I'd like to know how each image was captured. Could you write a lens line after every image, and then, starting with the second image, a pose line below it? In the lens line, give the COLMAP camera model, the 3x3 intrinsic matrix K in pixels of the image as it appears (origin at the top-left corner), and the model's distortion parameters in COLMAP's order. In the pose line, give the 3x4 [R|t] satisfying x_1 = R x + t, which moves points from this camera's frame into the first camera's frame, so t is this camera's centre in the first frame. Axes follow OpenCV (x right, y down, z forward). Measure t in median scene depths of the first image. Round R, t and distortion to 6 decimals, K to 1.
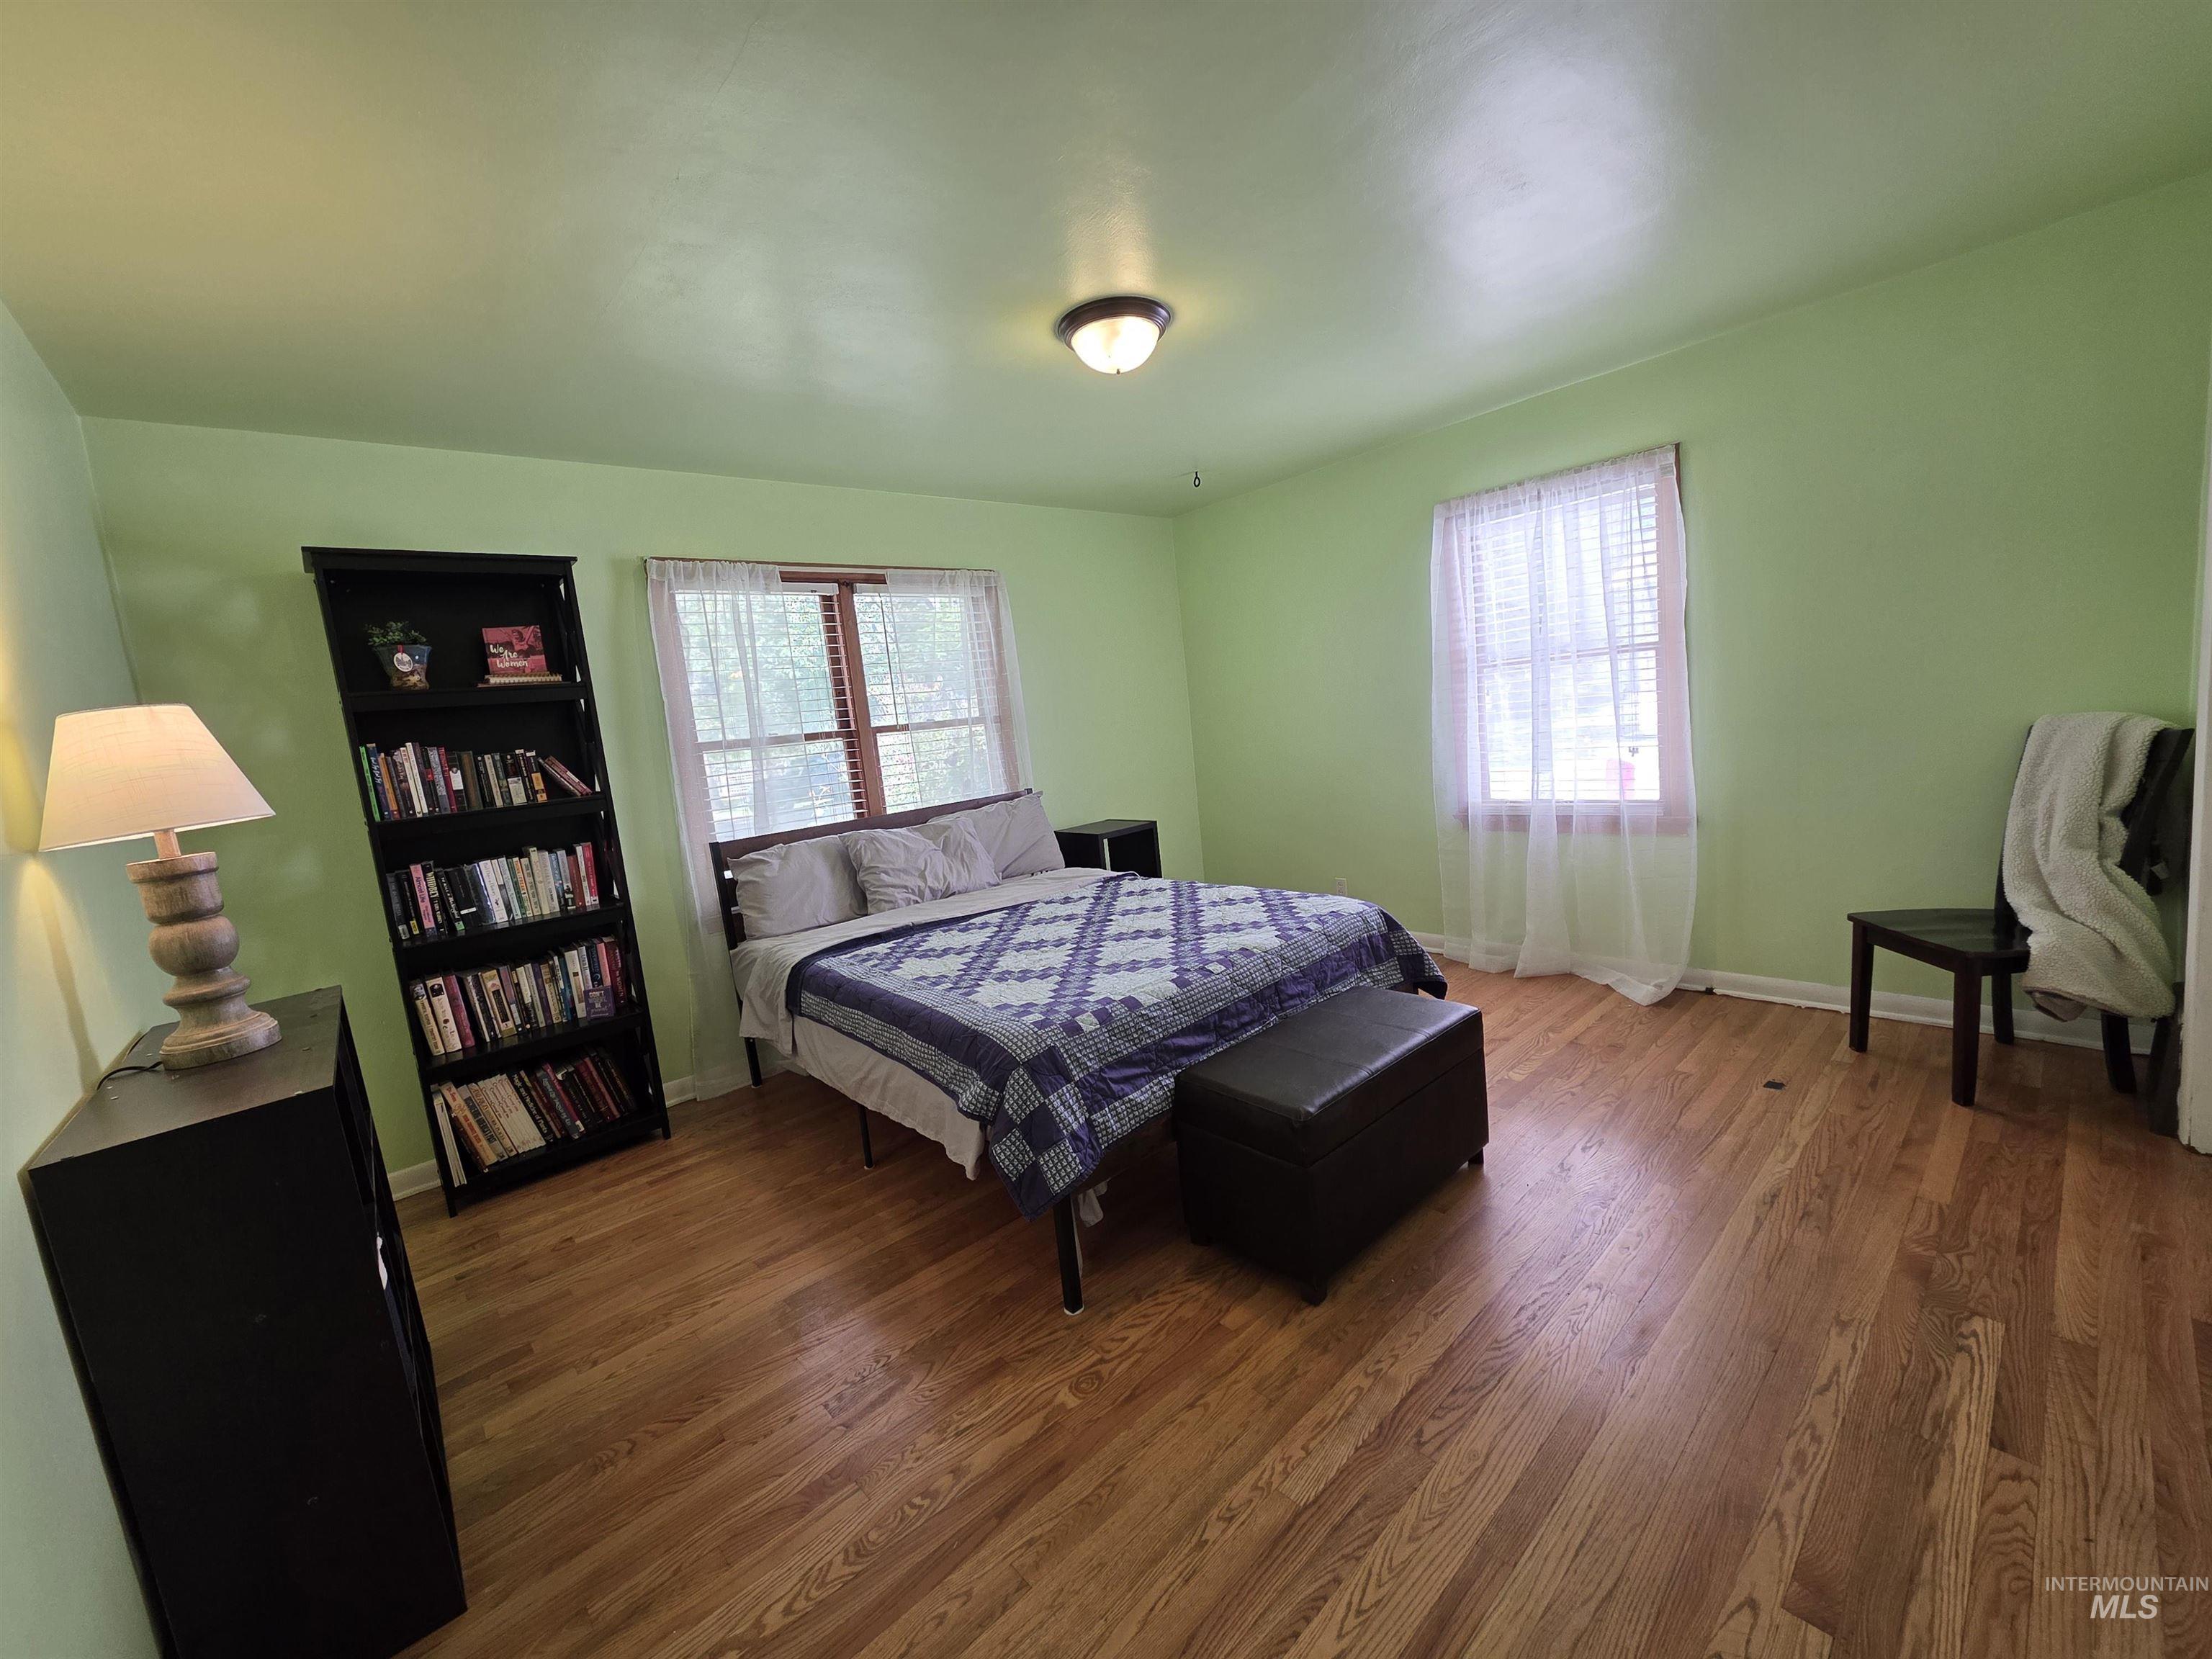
lens RADIAL K [[879.2, 0, 1118.3], [0, 879.2, 834.0], [0, 0, 1]] dist [0.003614, -0.001196]
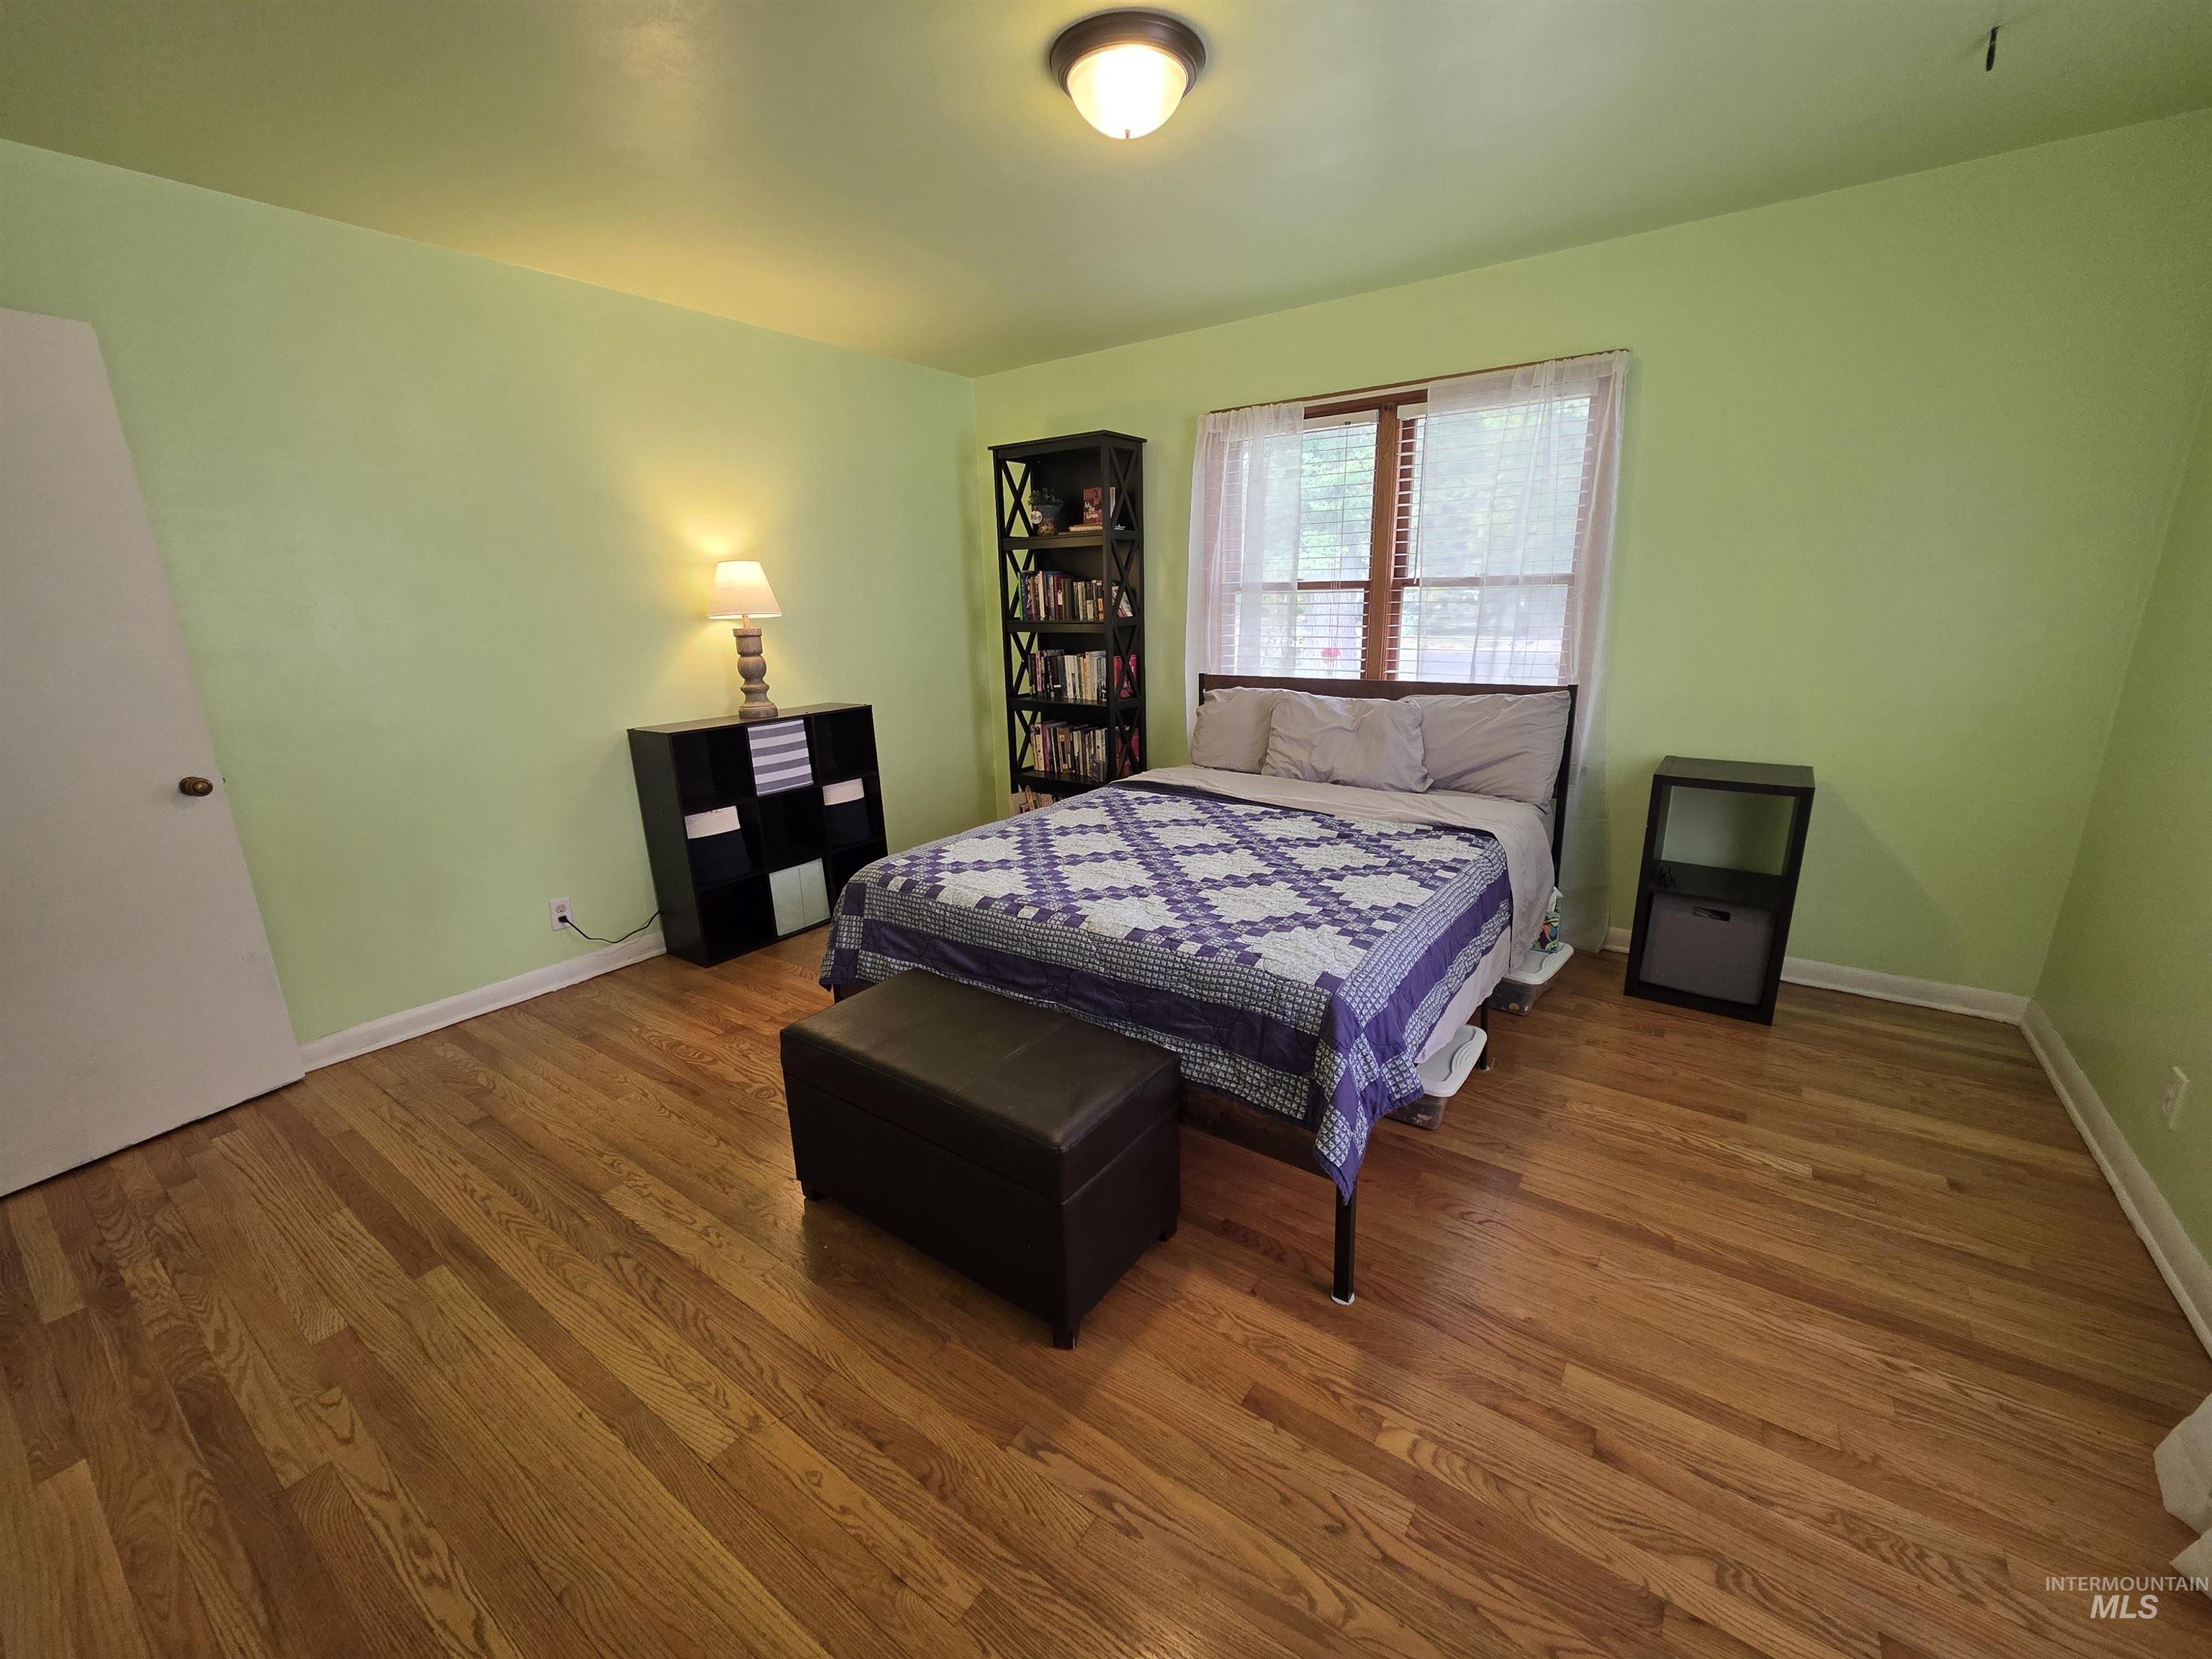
lens RADIAL K [[879.2, 0, 1117.0], [0, 879.2, 829.3], [0, 0, 1]] dist [0.003614, -0.001196]
pose [[0.224638, 0.346810, -0.910637, 0.826811], [-0.132295, 0.936723, 0.324110, -0.204642], [0.965420, 0.047666, 0.256305, 0.782142]]
